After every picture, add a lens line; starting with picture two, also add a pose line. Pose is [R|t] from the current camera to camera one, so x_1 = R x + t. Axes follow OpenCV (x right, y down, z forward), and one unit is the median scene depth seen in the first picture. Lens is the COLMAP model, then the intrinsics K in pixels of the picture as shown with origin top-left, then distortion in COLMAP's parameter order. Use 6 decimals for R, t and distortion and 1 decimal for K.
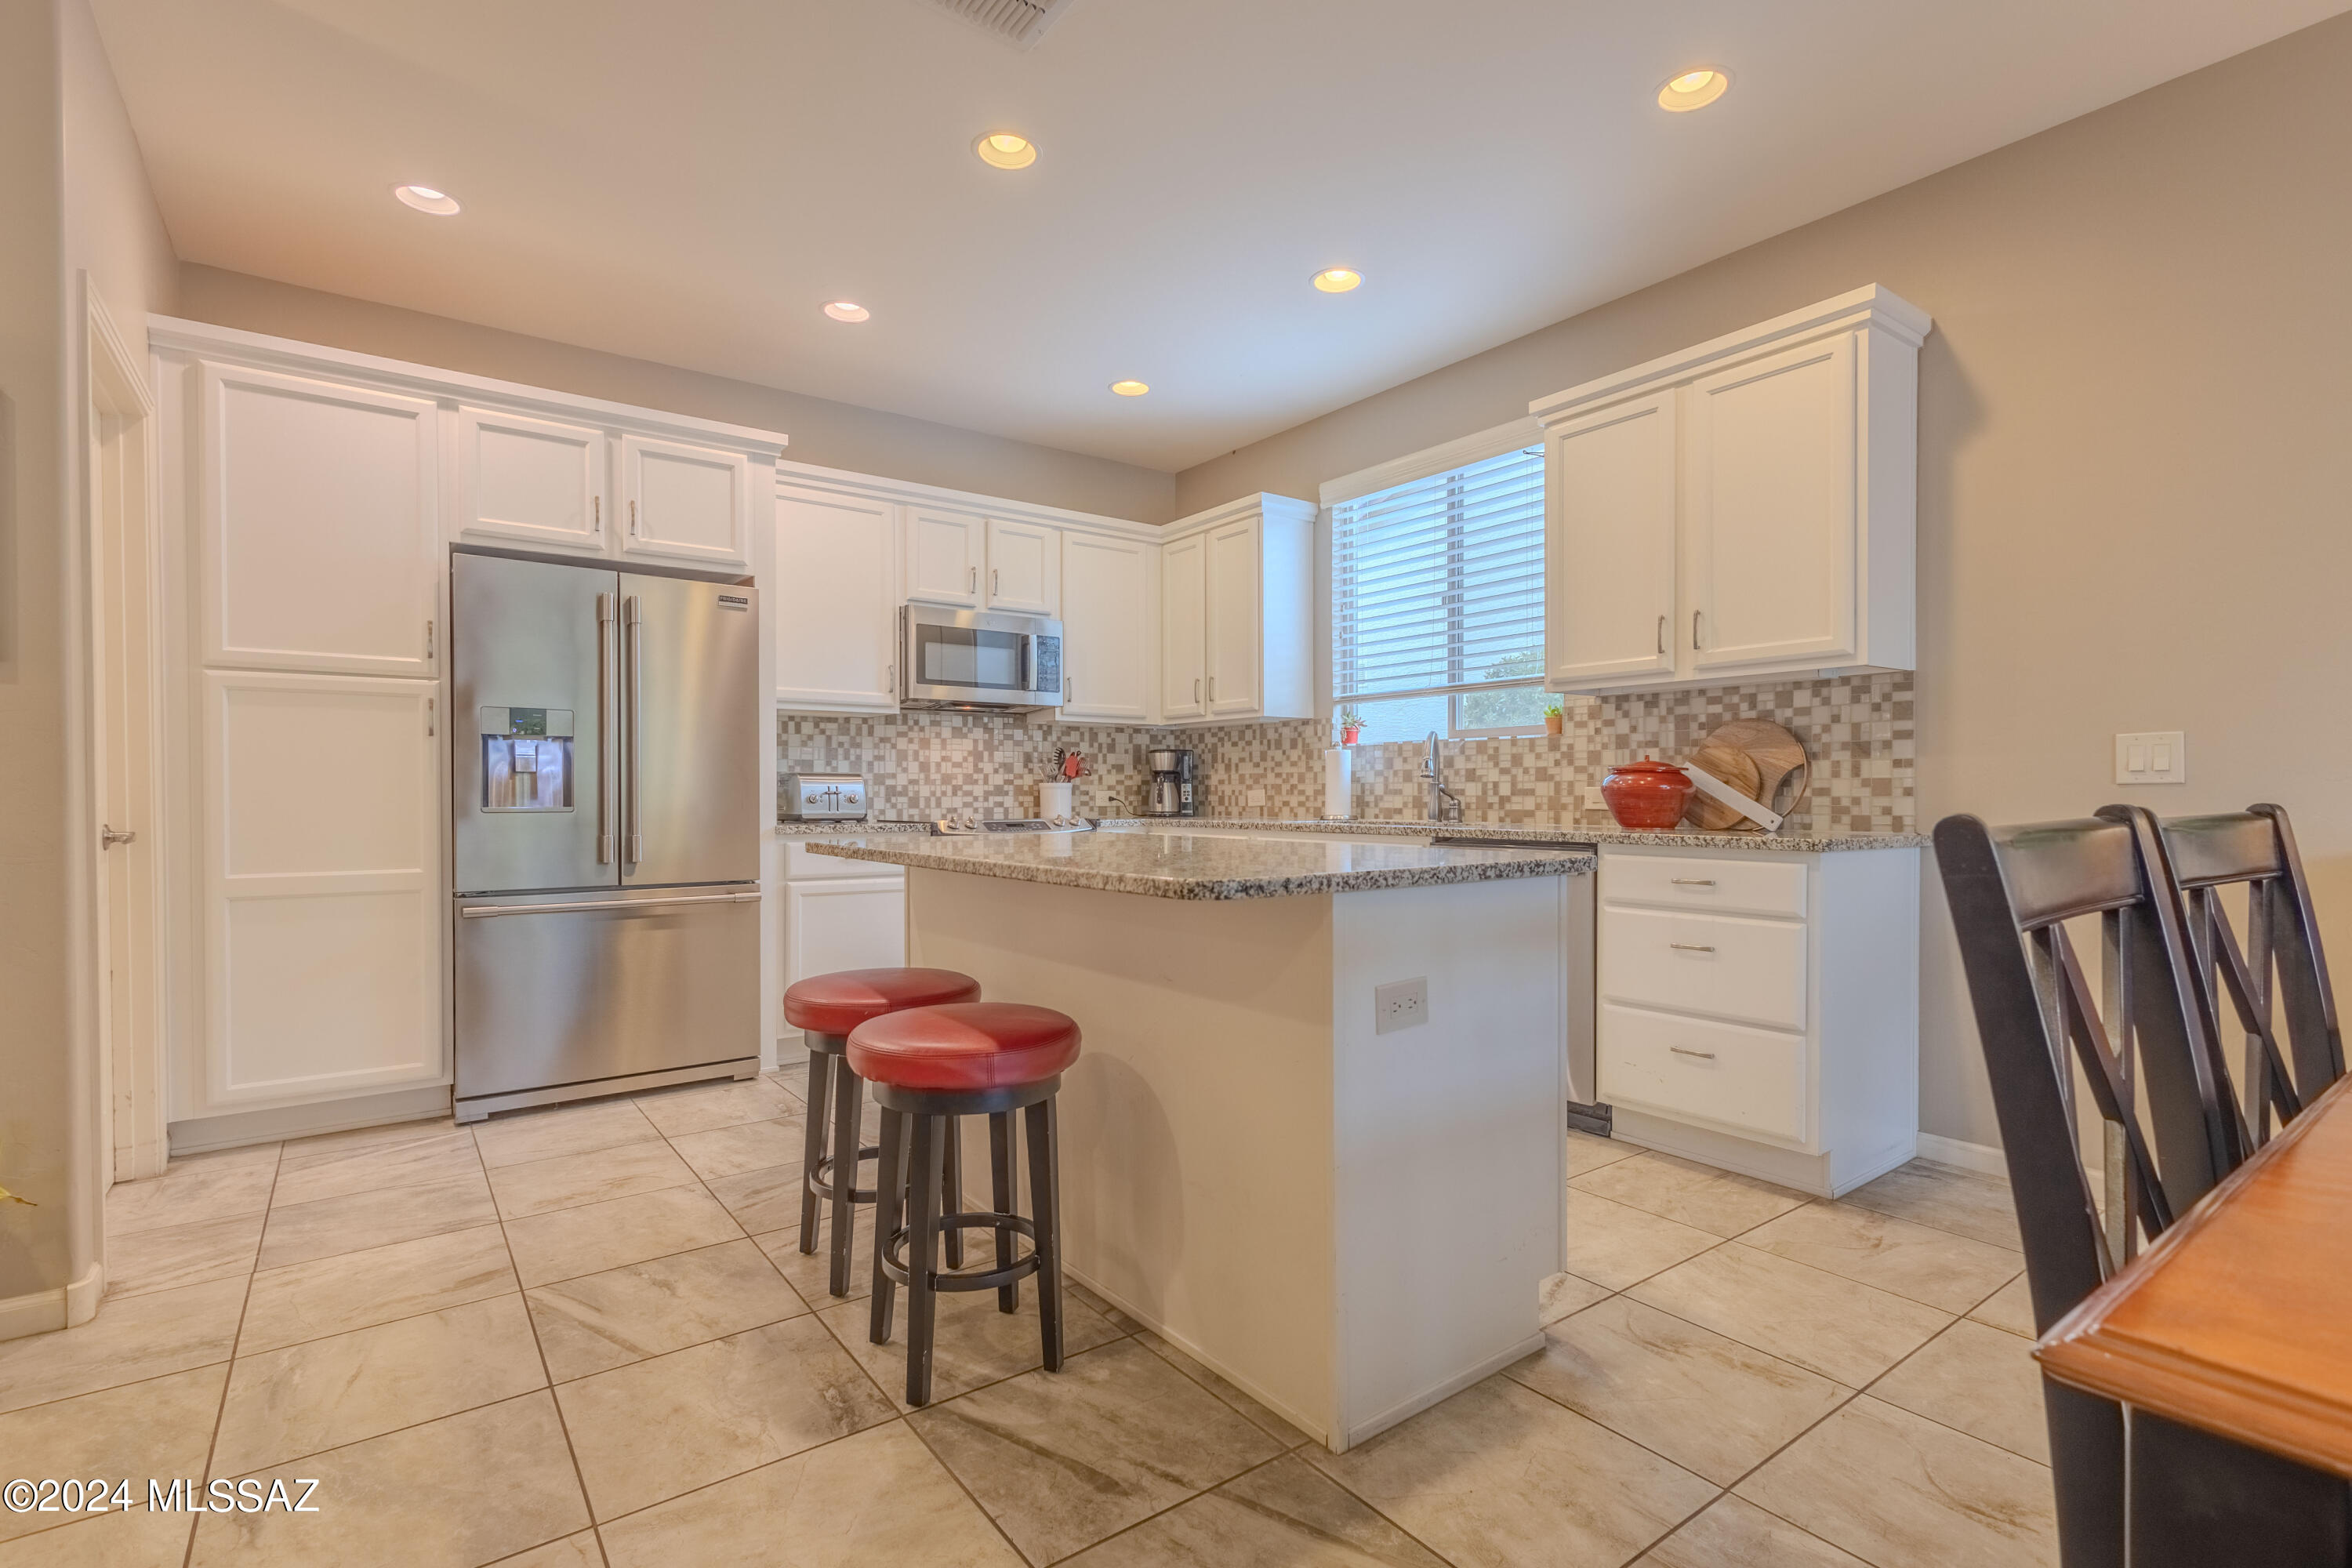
lens RADIAL K [[1090.6, 0, 1173.8], [0, 1090.6, 802.6], [0, 0, 1]] dist [0.009632, -0.000680]
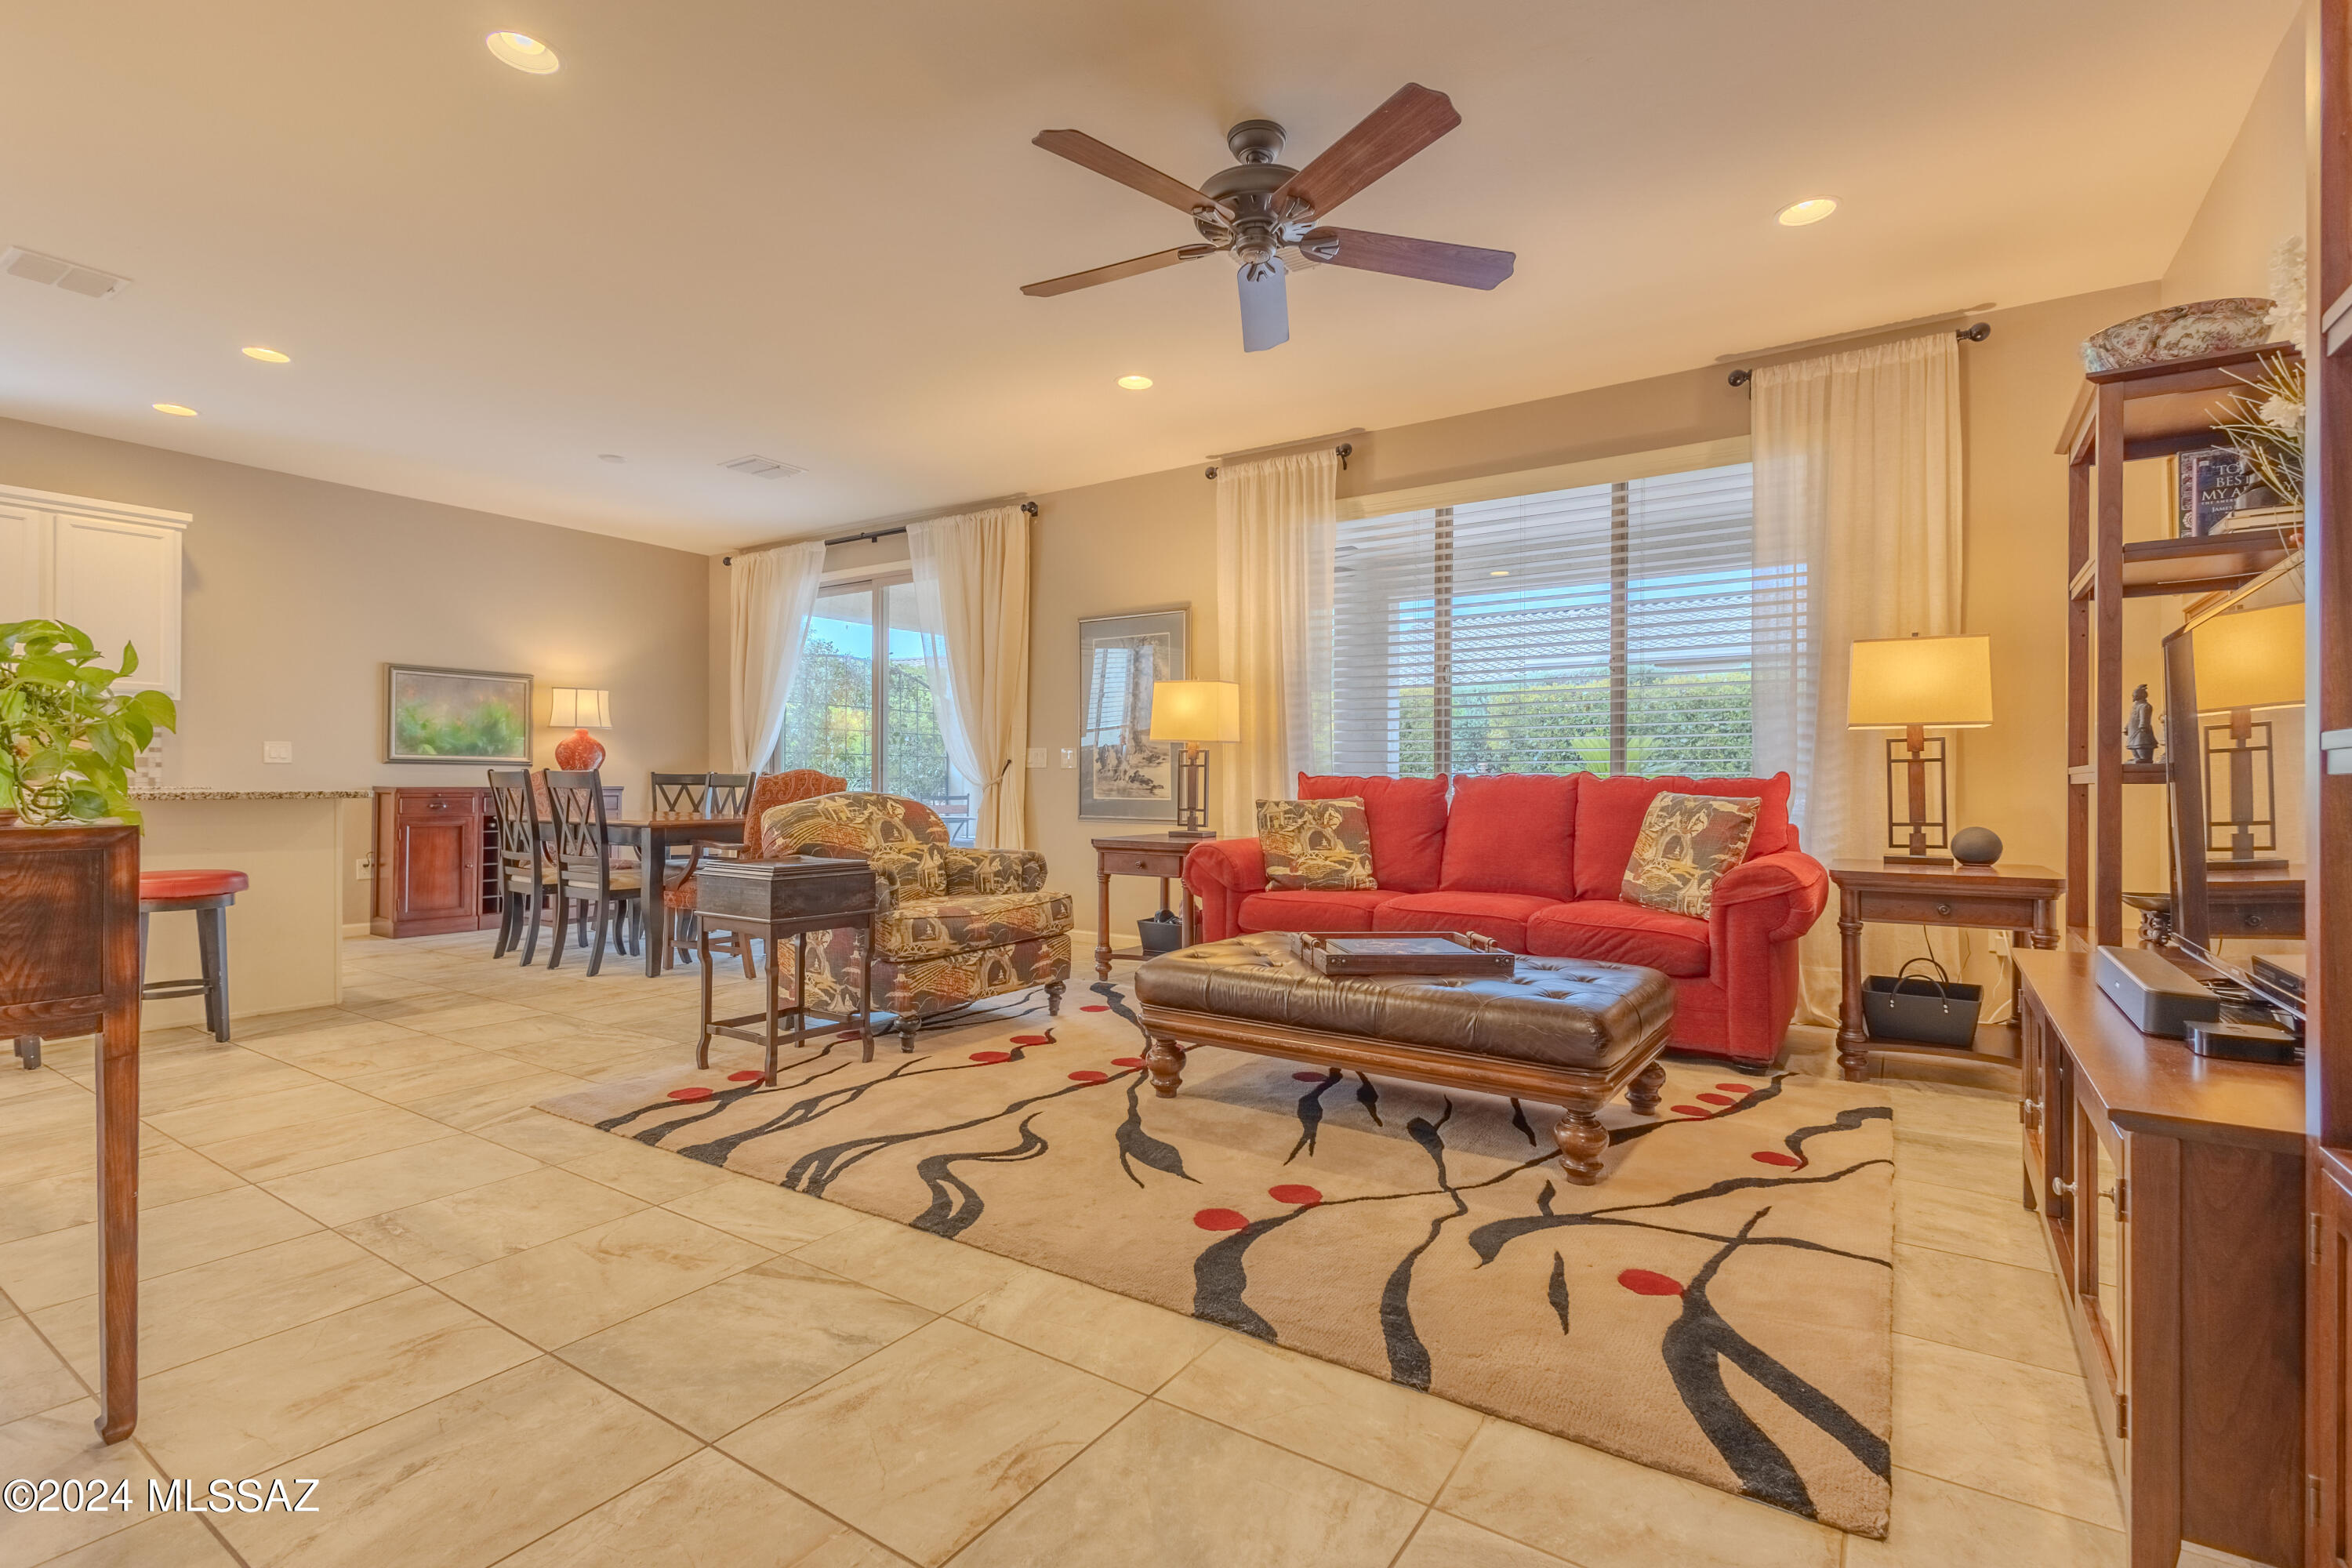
lens RADIAL K [[1076.7, 0, 1176.0], [0, 1076.7, 784.0], [0, 0, 1]] dist [0.015821, -0.000246]
pose [[-0.340388, -0.000632, 0.940285, -1.310139], [0.004374, 0.999988, 0.002255, 0.020547], [-0.940275, 0.004880, -0.340381, -0.014925]]
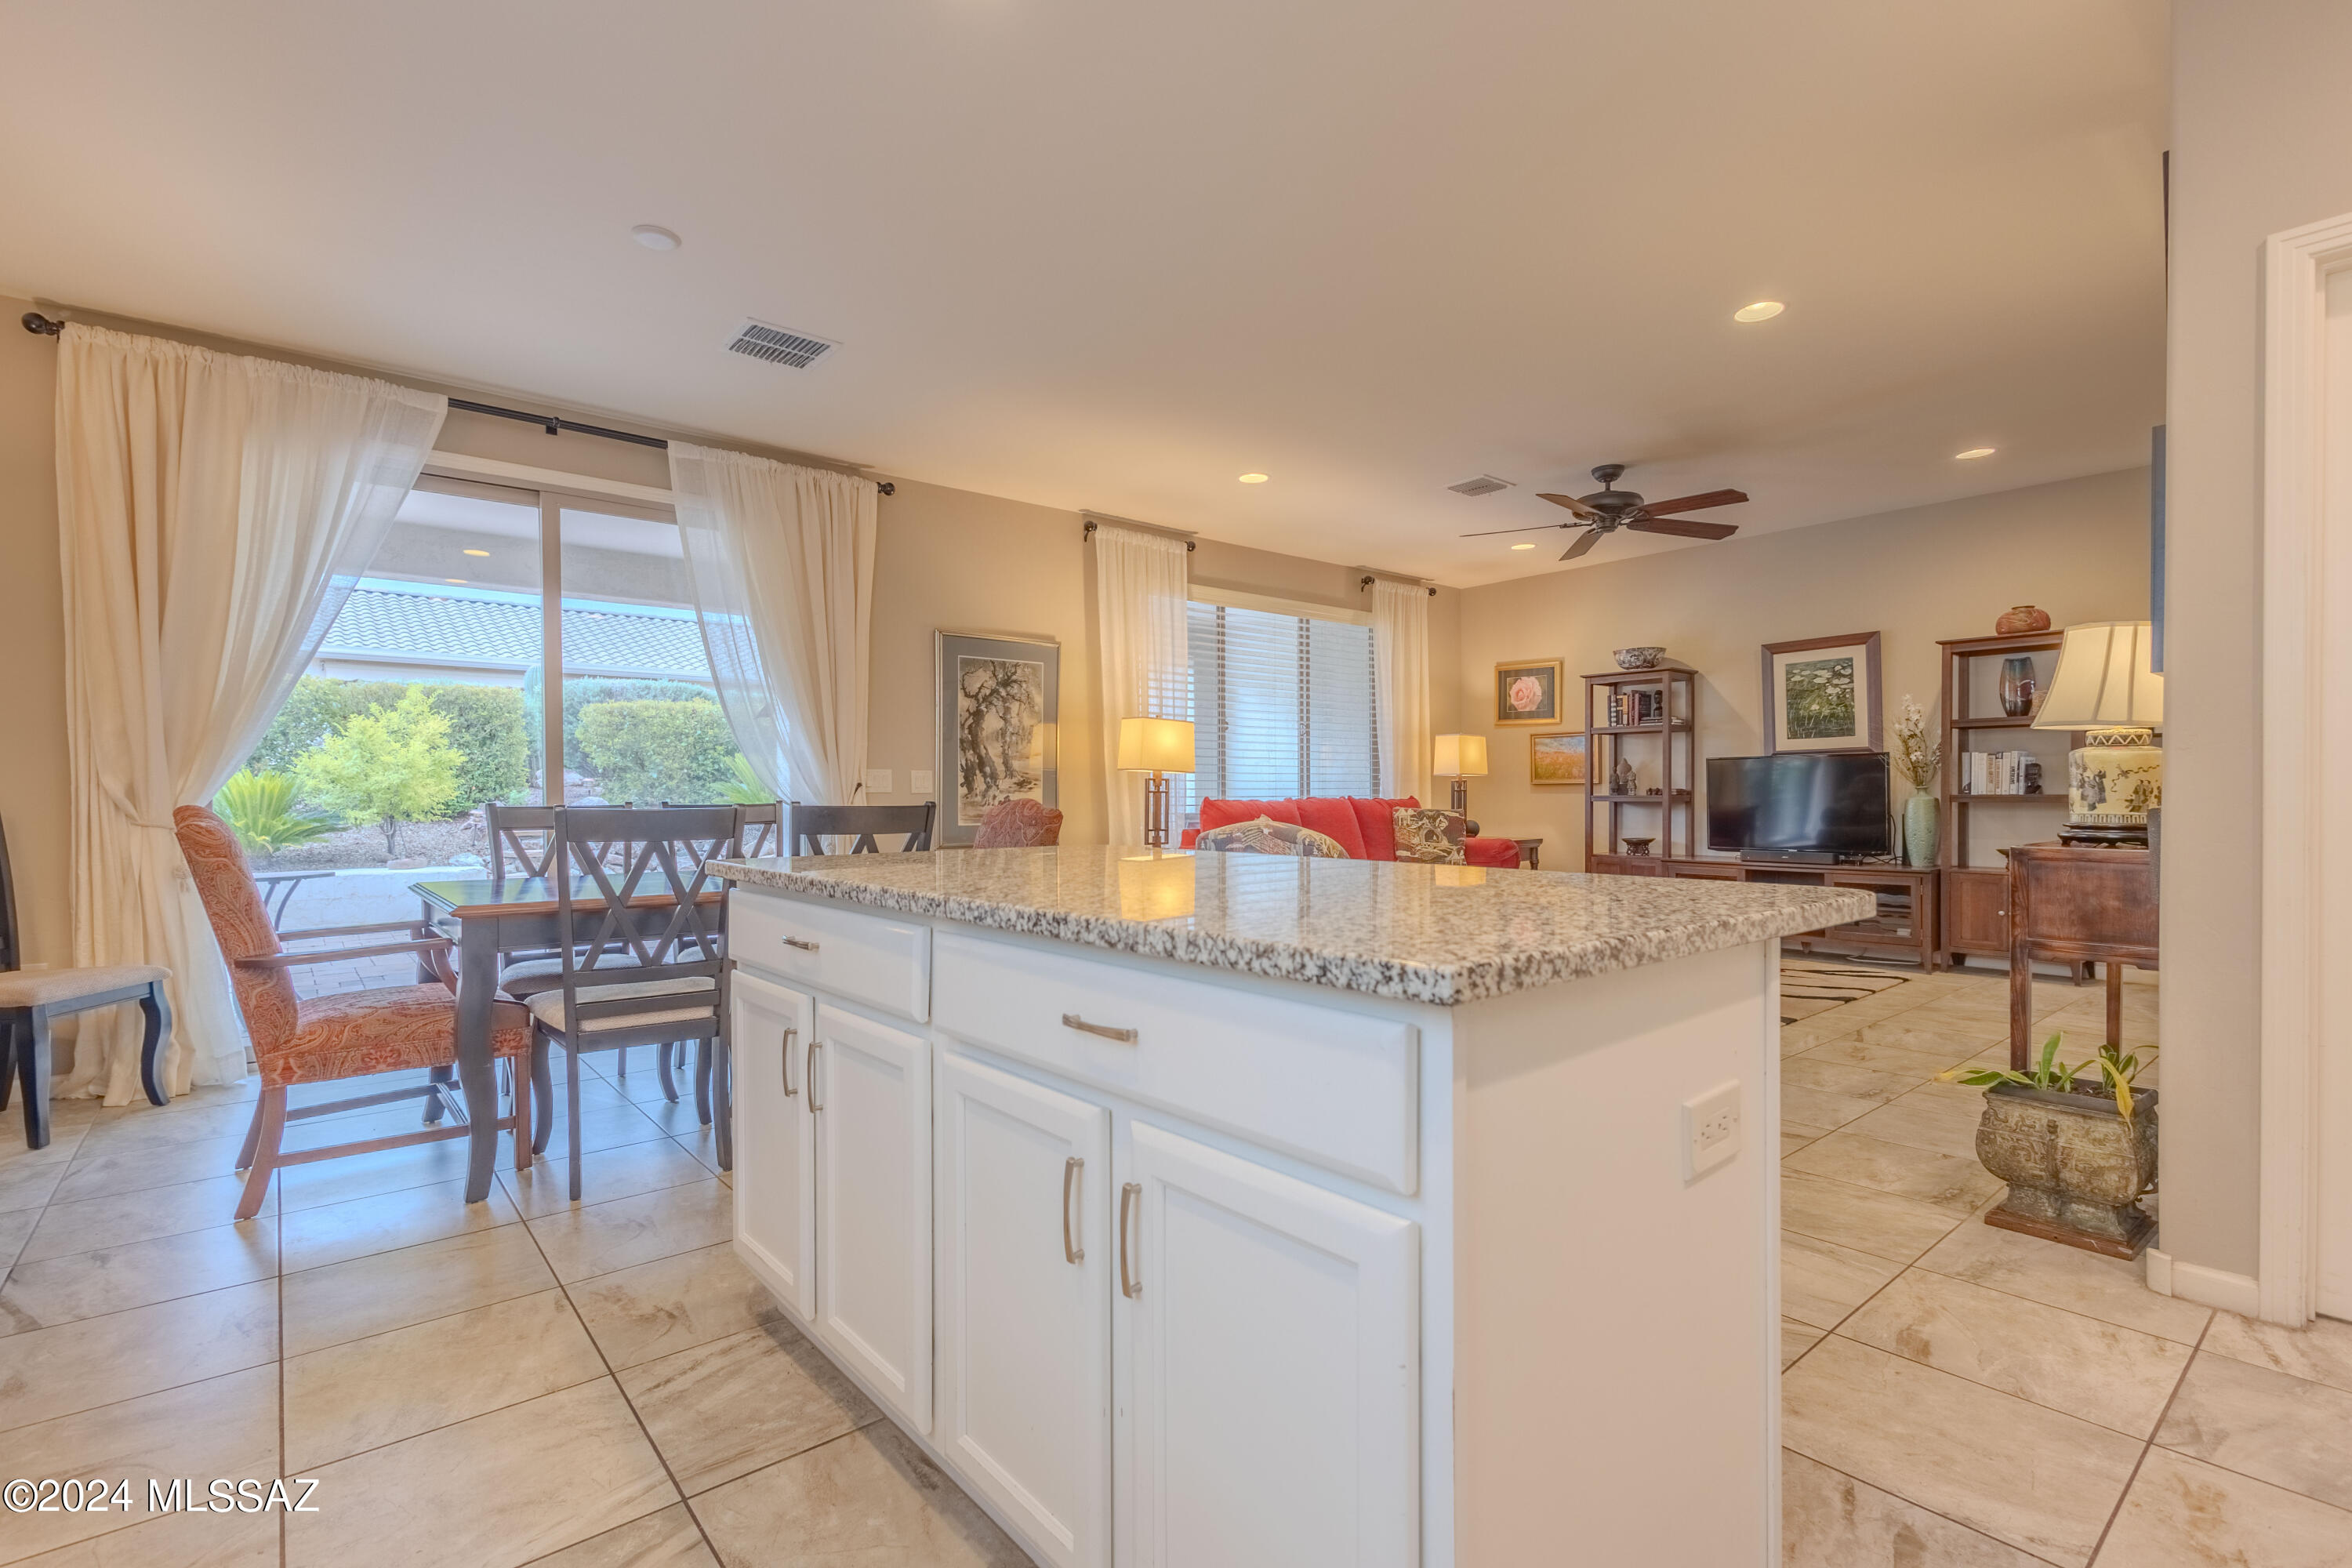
lens RADIAL K [[1073.0, 0, 1174.1], [0, 1073.0, 801.6], [0, 0, 1]] dist [0.012197, -0.000631]
pose [[-0.998172, 0.006685, -0.060062, 0.004552], [0.005697, 0.999846, 0.016605, -0.010397], [0.060164, 0.016232, -0.998057, 1.044938]]
